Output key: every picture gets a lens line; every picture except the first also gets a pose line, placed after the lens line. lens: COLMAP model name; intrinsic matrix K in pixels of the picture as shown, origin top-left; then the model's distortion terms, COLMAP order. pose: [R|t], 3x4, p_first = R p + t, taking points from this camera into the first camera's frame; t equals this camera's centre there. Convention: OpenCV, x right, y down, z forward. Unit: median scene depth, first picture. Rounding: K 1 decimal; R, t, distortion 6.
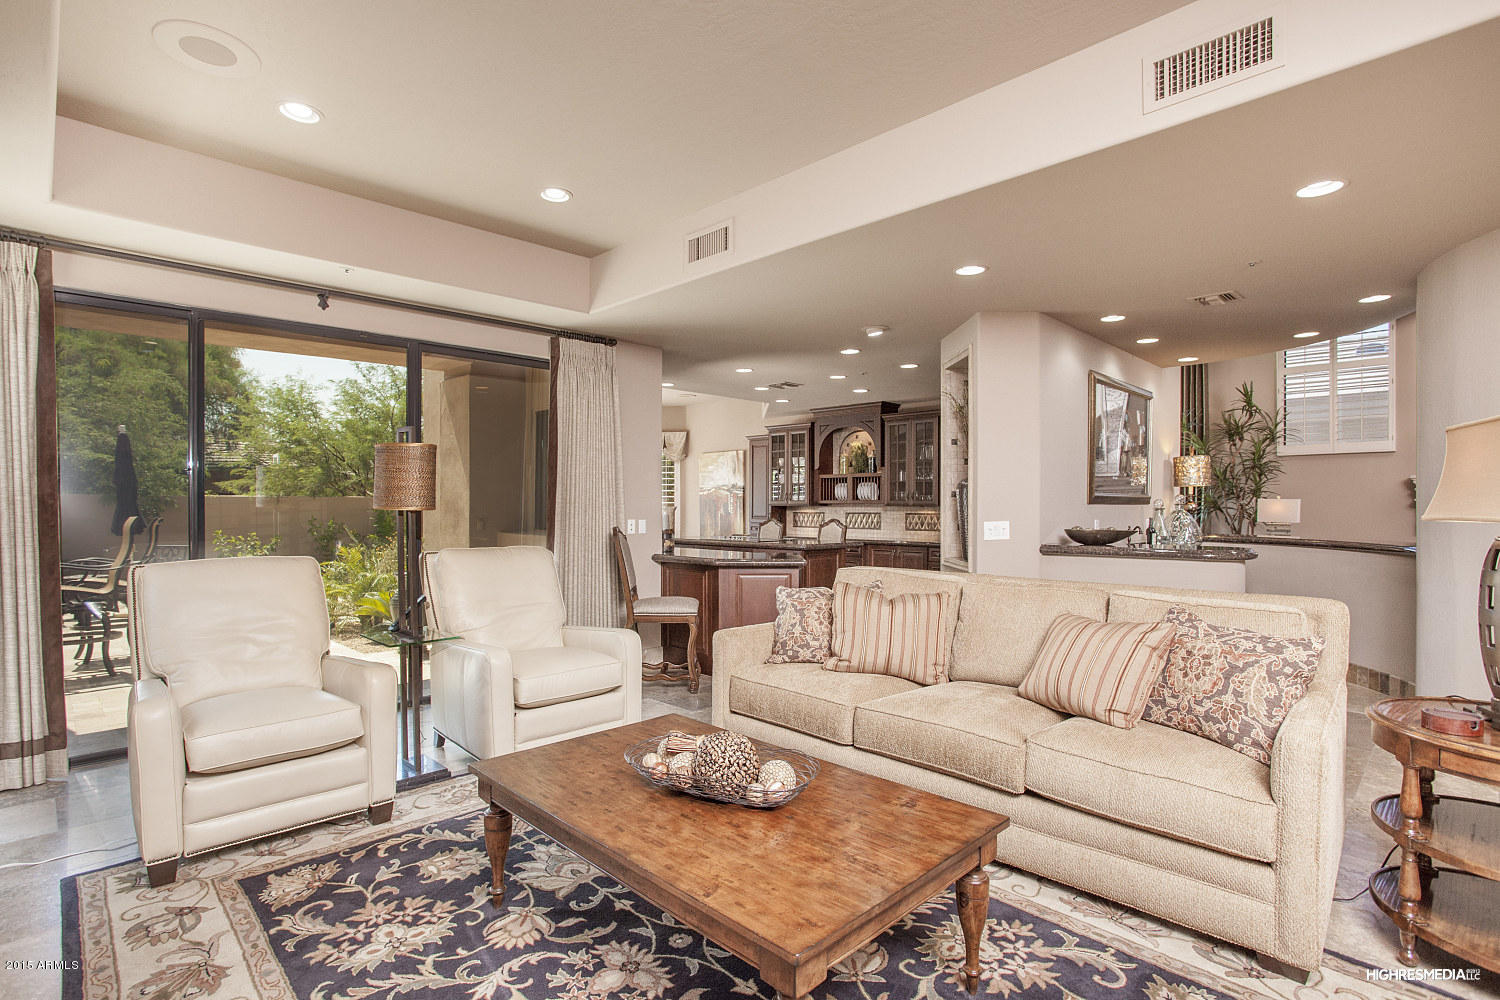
lens RADIAL K [[729.9, 0, 750.0], [0, 729.9, 500.0], [0, 0, 1]] dist [-0.001464, -0.000206]
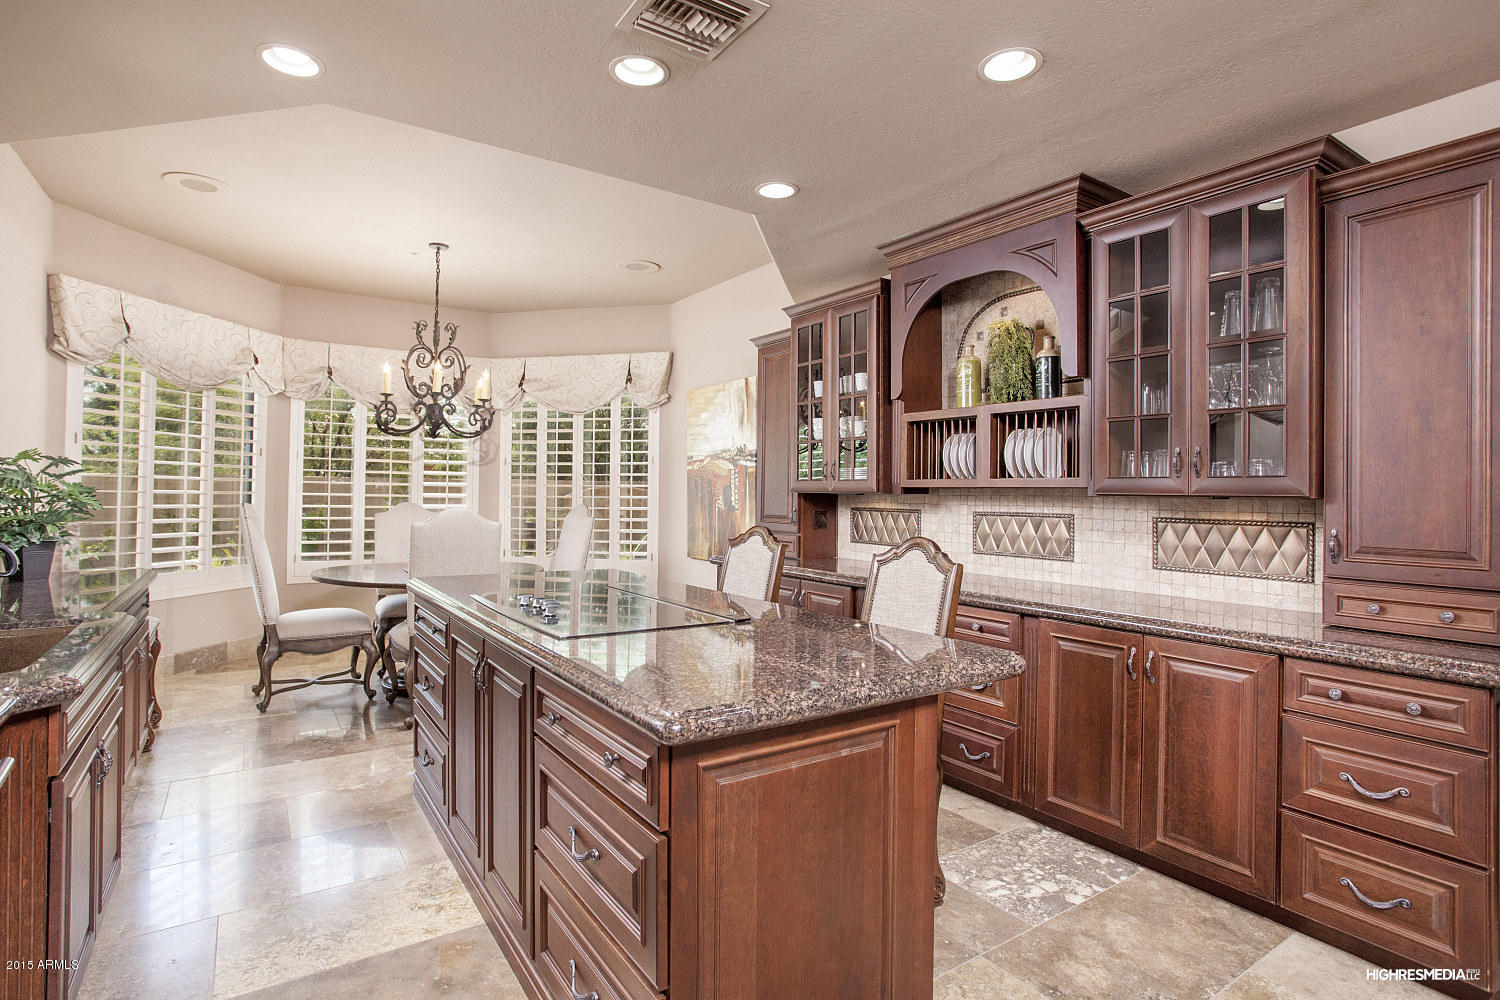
lens RADIAL K [[763.1, 0, 752.2], [0, 763.1, 477.9], [0, 0, 1]] dist [-0.001068, -0.000096]
pose [[0.983014, -0.003162, -0.183504, 0.090470], [0.002357, 0.999987, -0.004606, 0.000894], [0.183516, 0.004095, 0.983008, 0.588169]]
